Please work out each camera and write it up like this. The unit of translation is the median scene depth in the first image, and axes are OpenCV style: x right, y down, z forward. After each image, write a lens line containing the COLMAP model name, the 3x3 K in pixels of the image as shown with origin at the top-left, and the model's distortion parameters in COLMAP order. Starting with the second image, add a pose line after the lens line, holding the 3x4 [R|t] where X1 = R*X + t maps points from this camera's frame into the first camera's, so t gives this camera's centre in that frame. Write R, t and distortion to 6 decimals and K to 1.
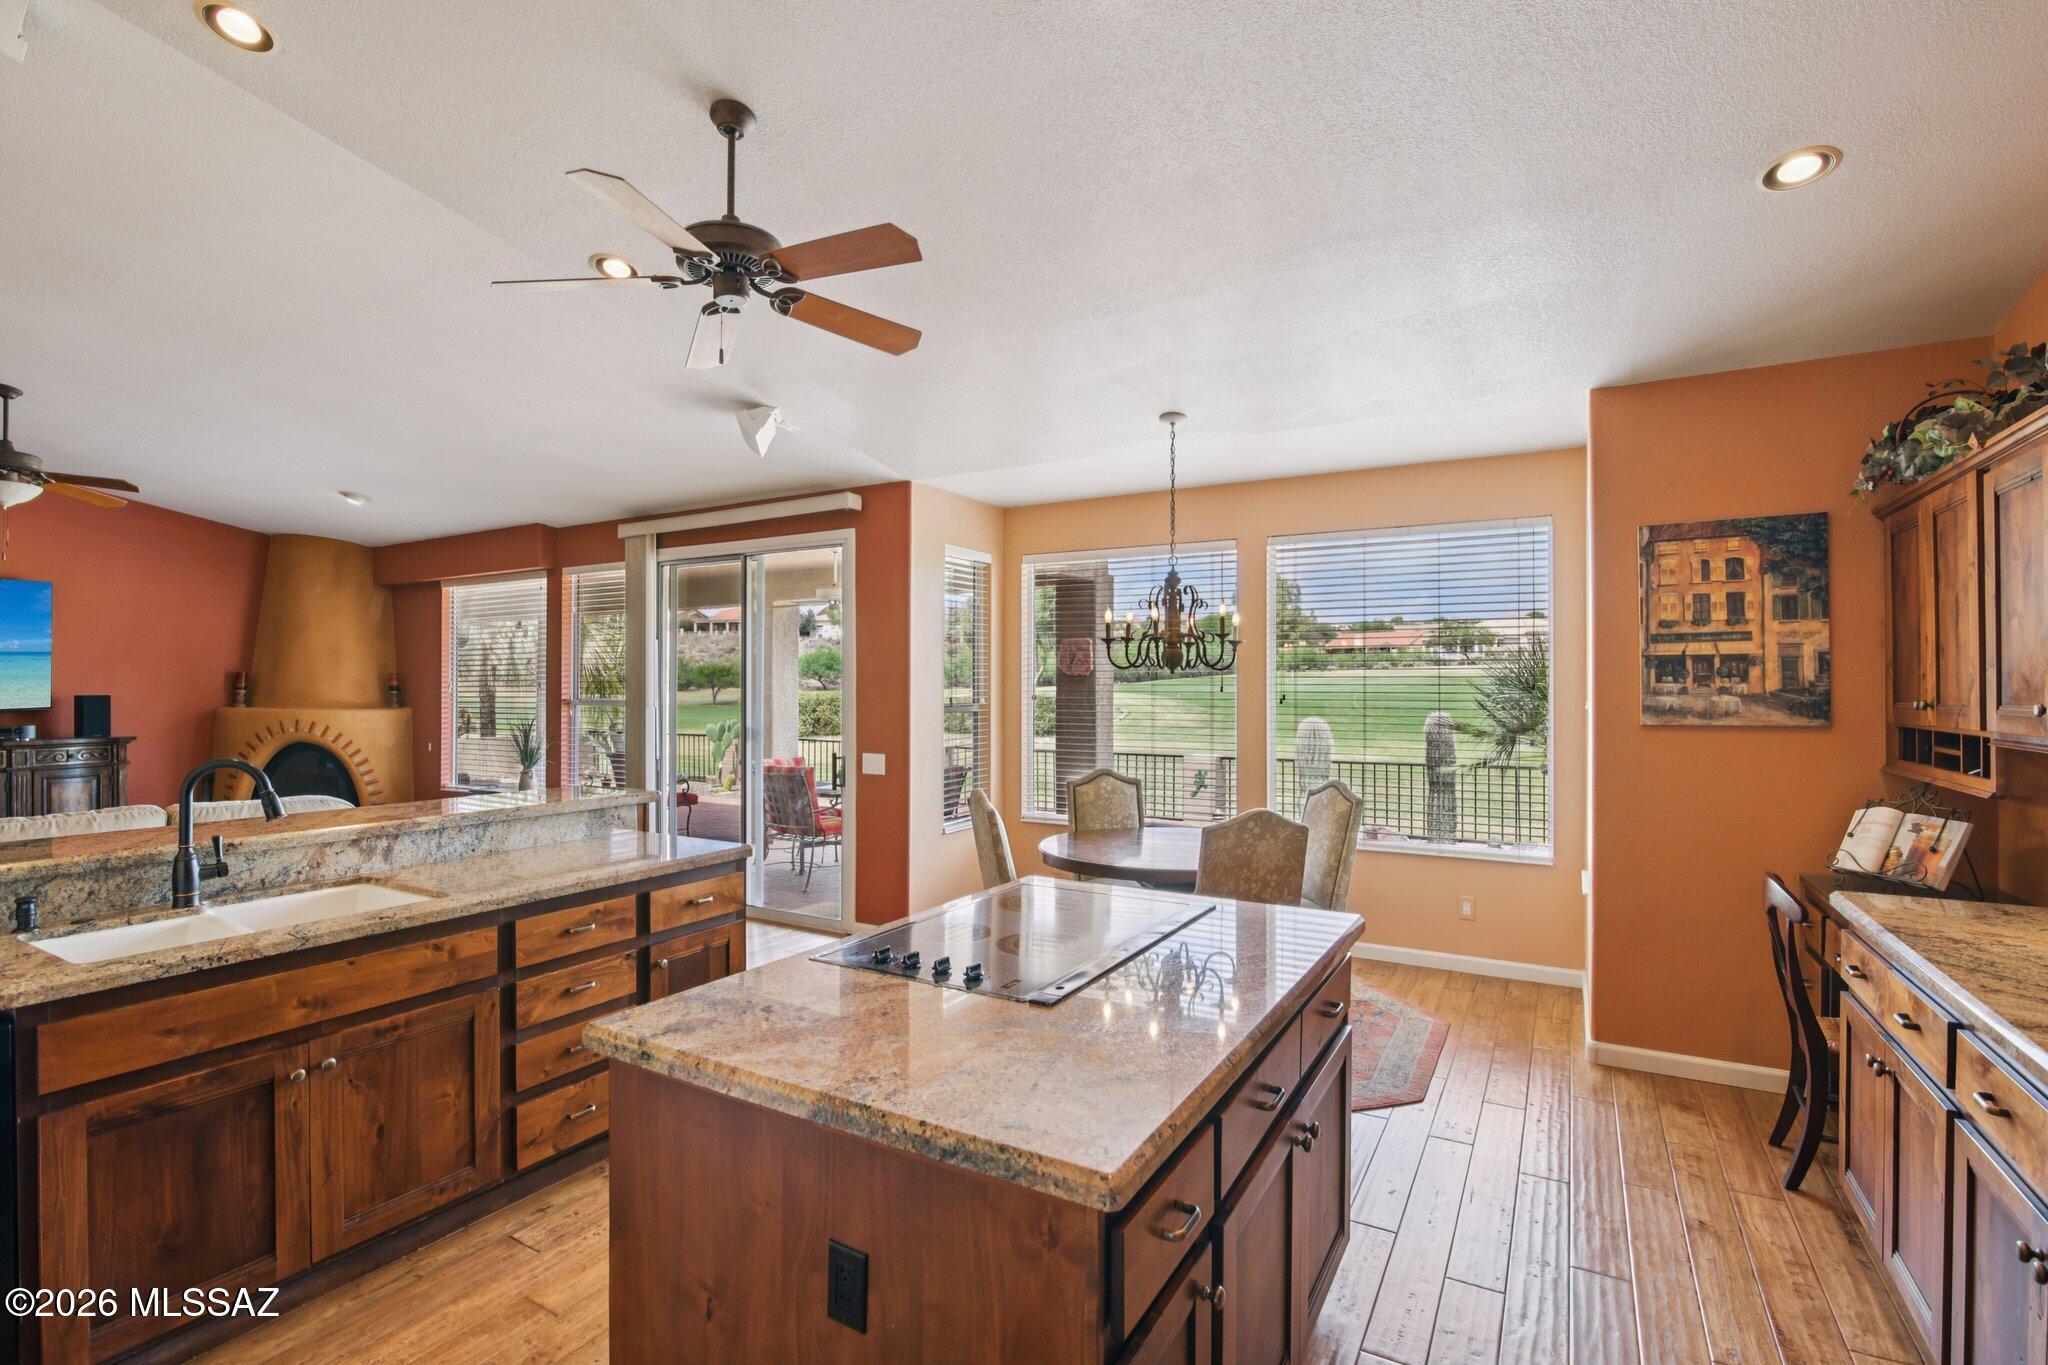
lens RADIAL K [[947.5, 0, 1031.3], [0, 947.5, 687.4], [0, 0, 1]] dist [-0.021396, 0.001036]
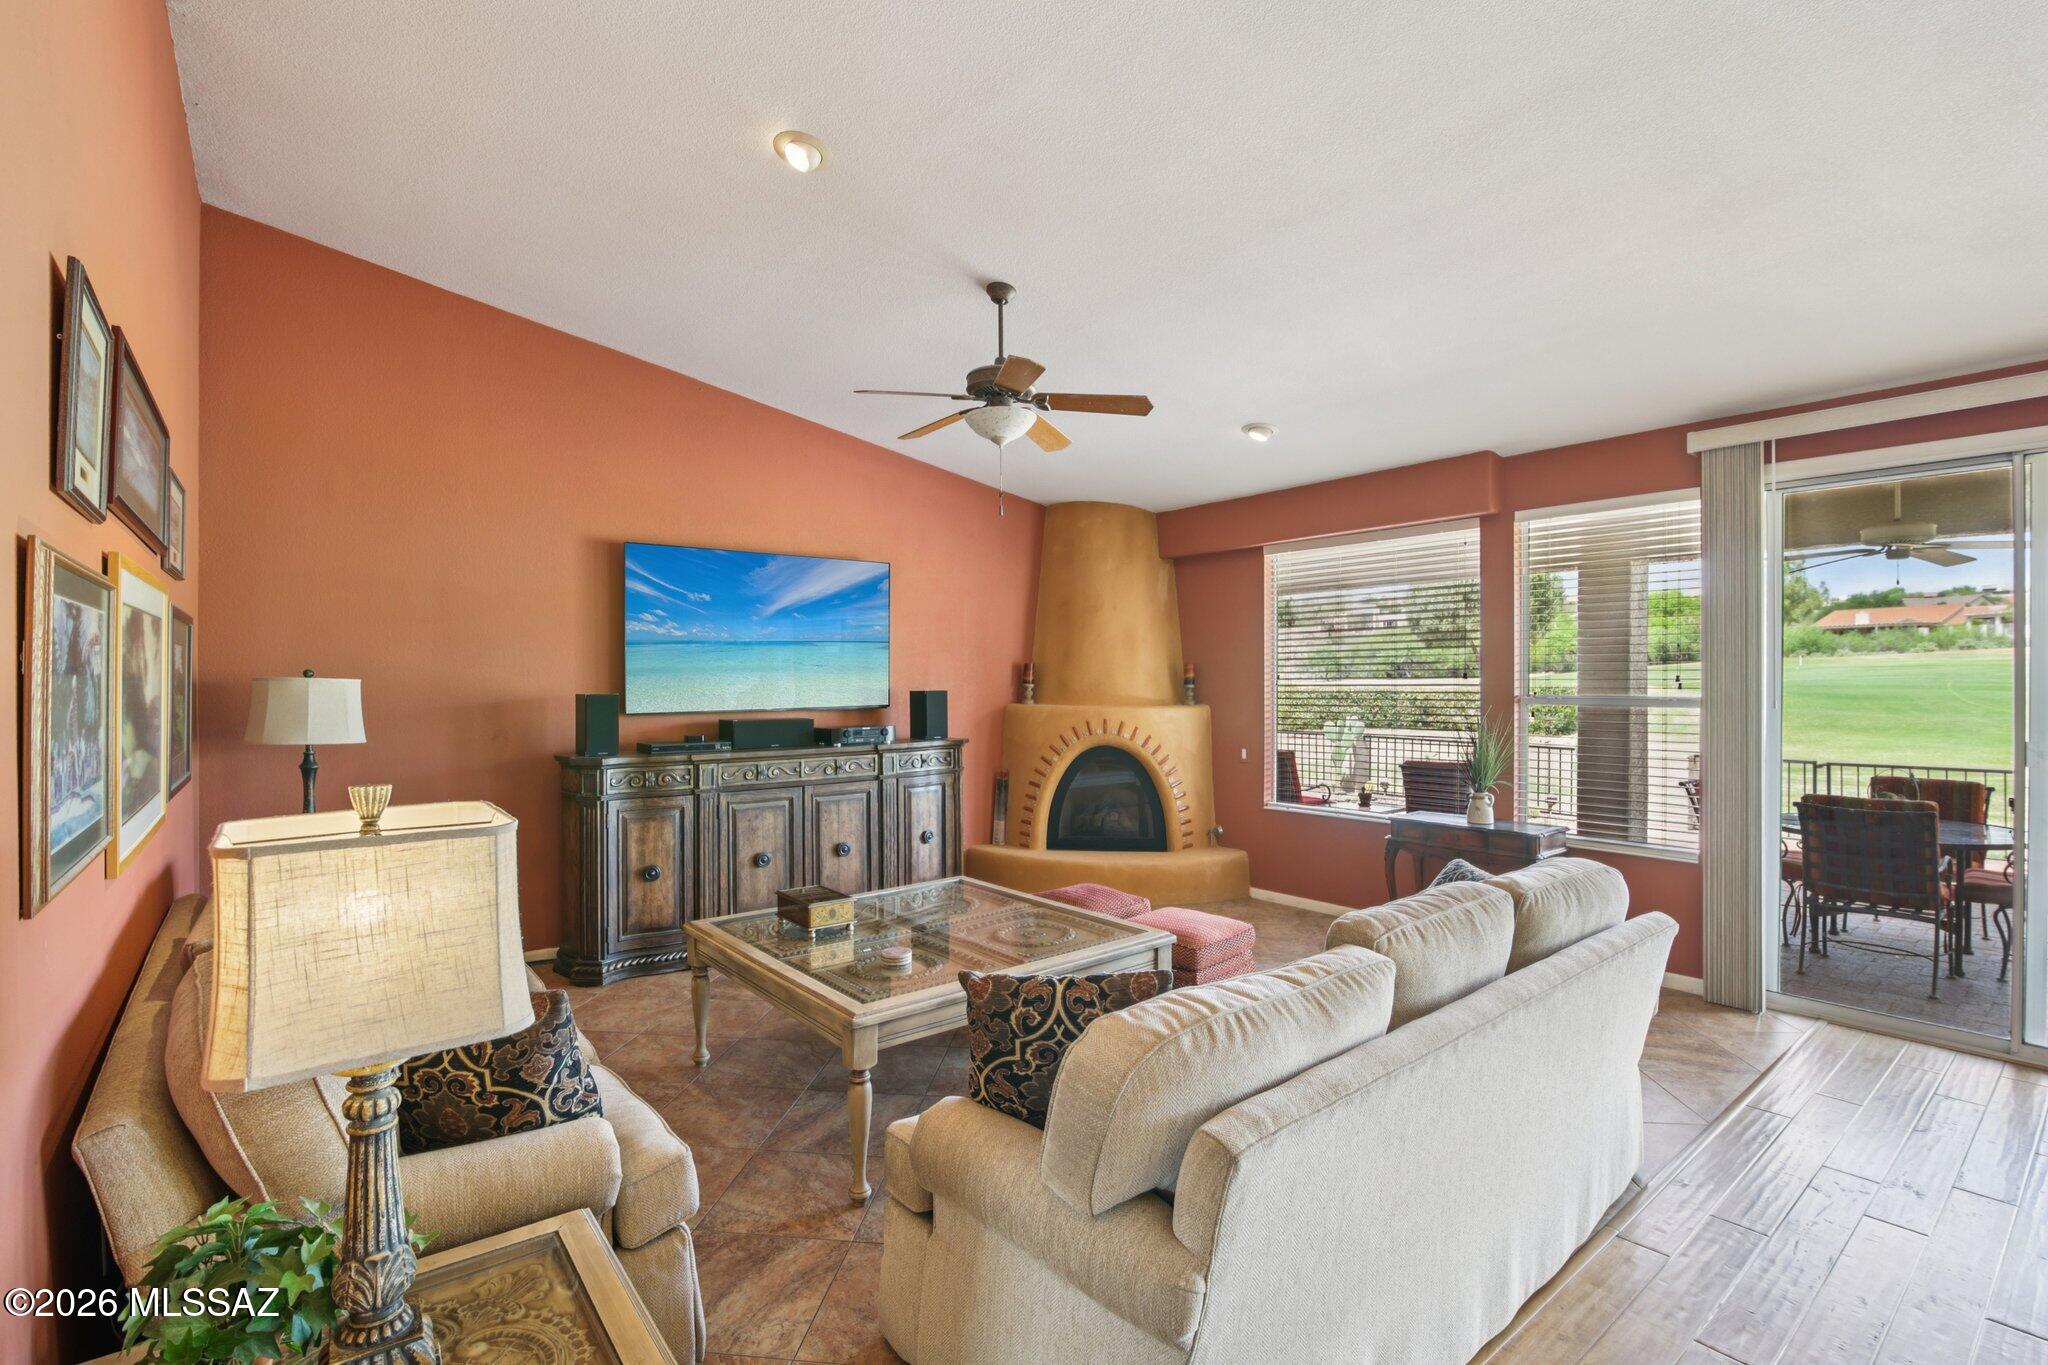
lens RADIAL K [[933.3, 0, 1024.0], [0, 933.3, 682.5], [0, 0, 1]] dist [-0.018509, -0.000325]
pose [[0.928169, -0.002274, -0.372153, -0.658590], [0.003759, 0.999988, 0.003266, -0.001698], [0.372141, -0.004430, 0.928166, 0.239103]]
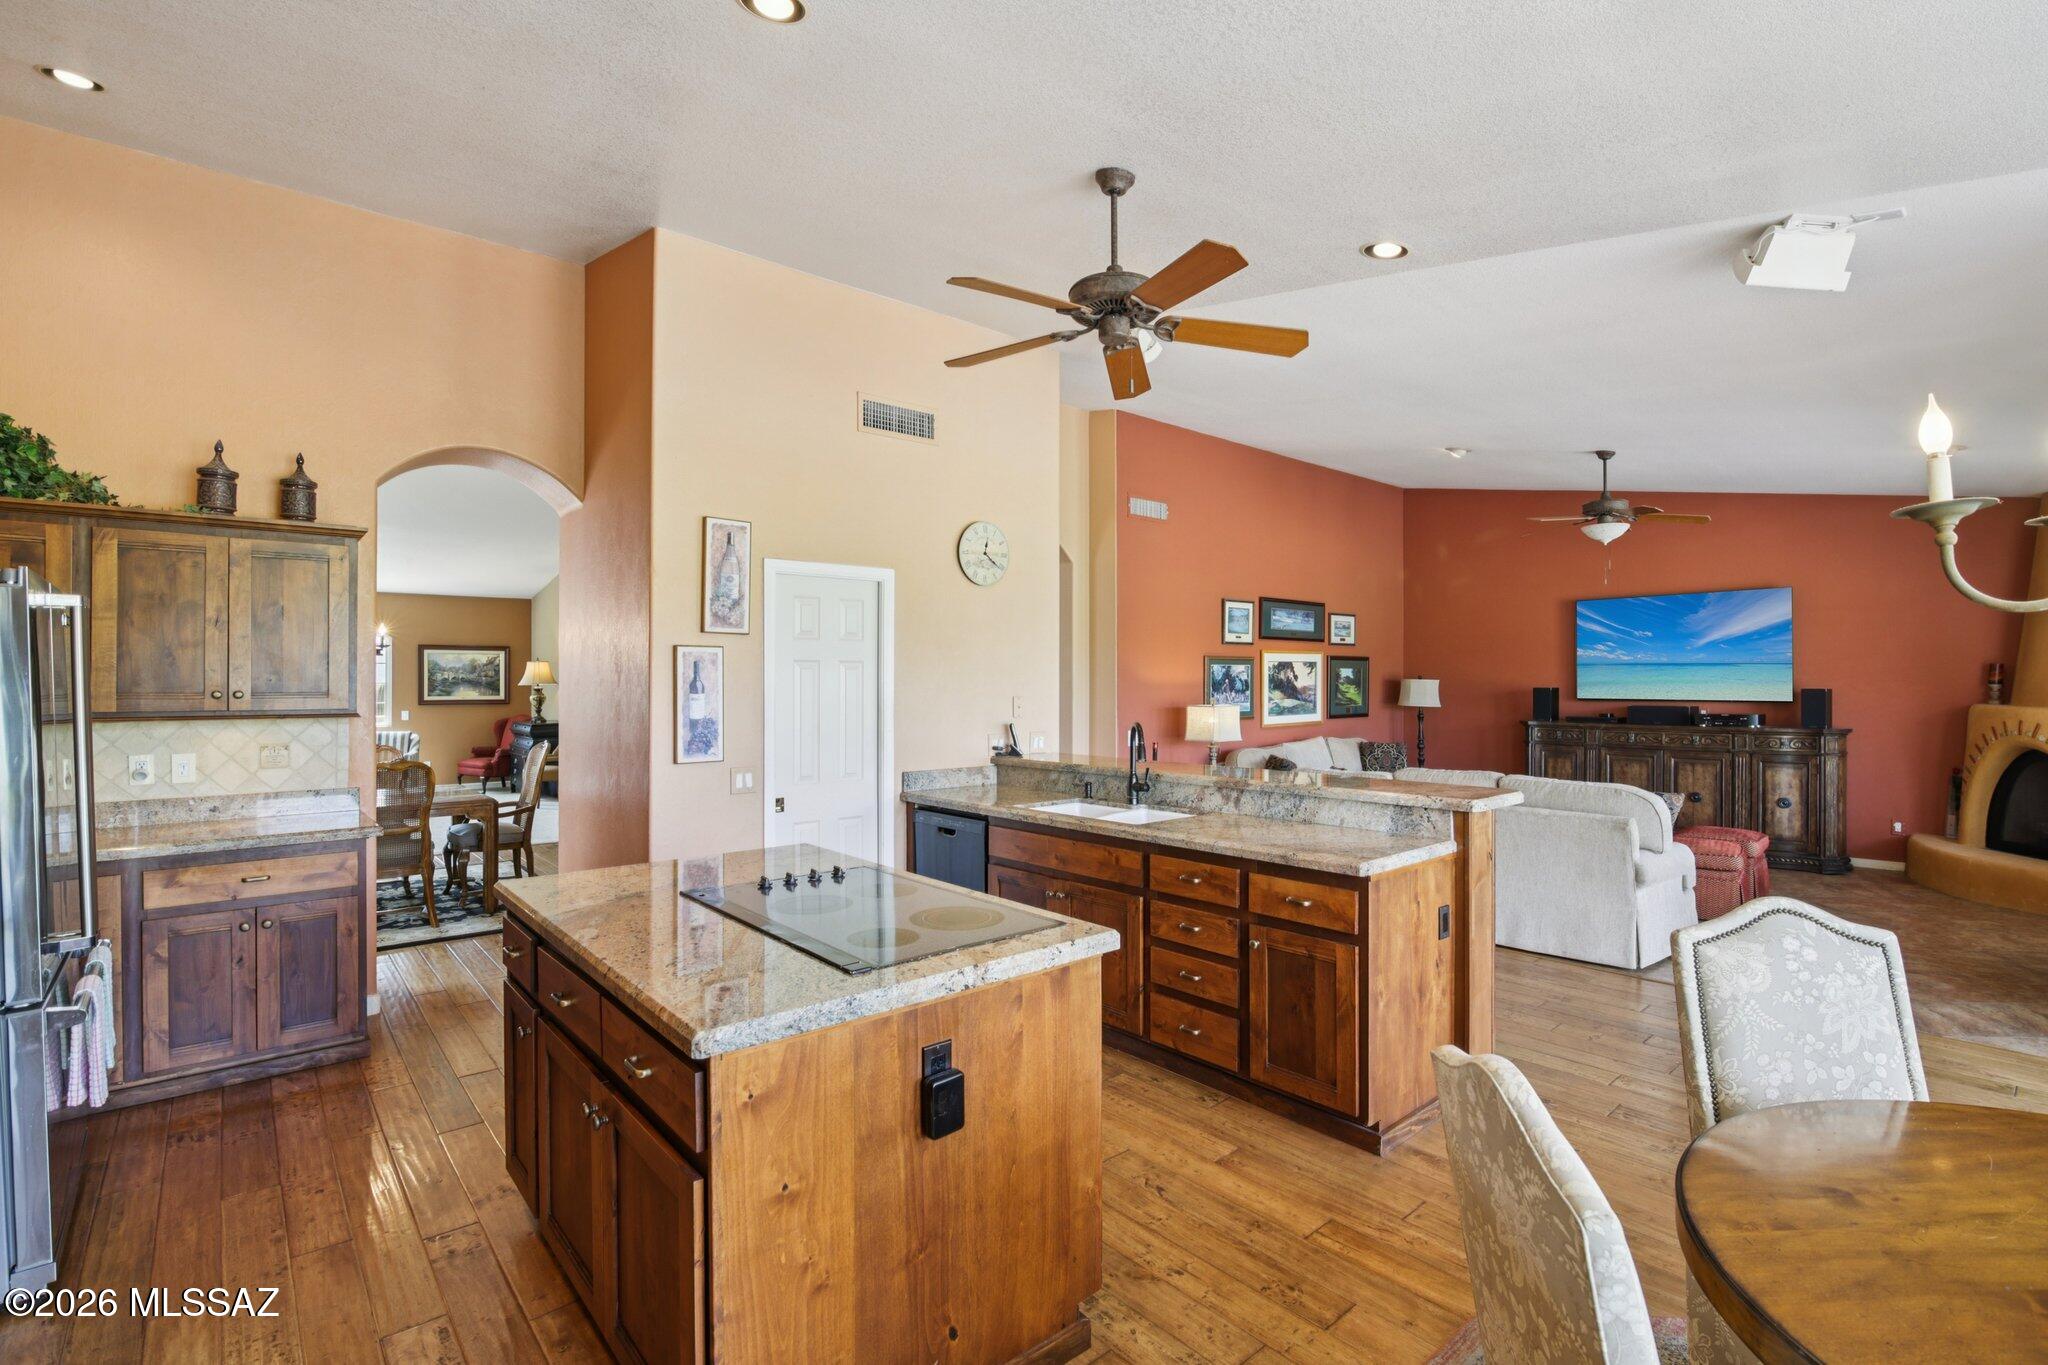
lens RADIAL K [[936.2, 0, 1021.4], [0, 936.2, 680.6], [0, 0, 1]] dist [-0.017897, 0.000981]
pose [[-0.330339, -0.002614, -0.943859, 0.326850], [0.000879, 0.999995, -0.003077, 0.001539], [0.943862, -0.001846, -0.330335, 0.531453]]
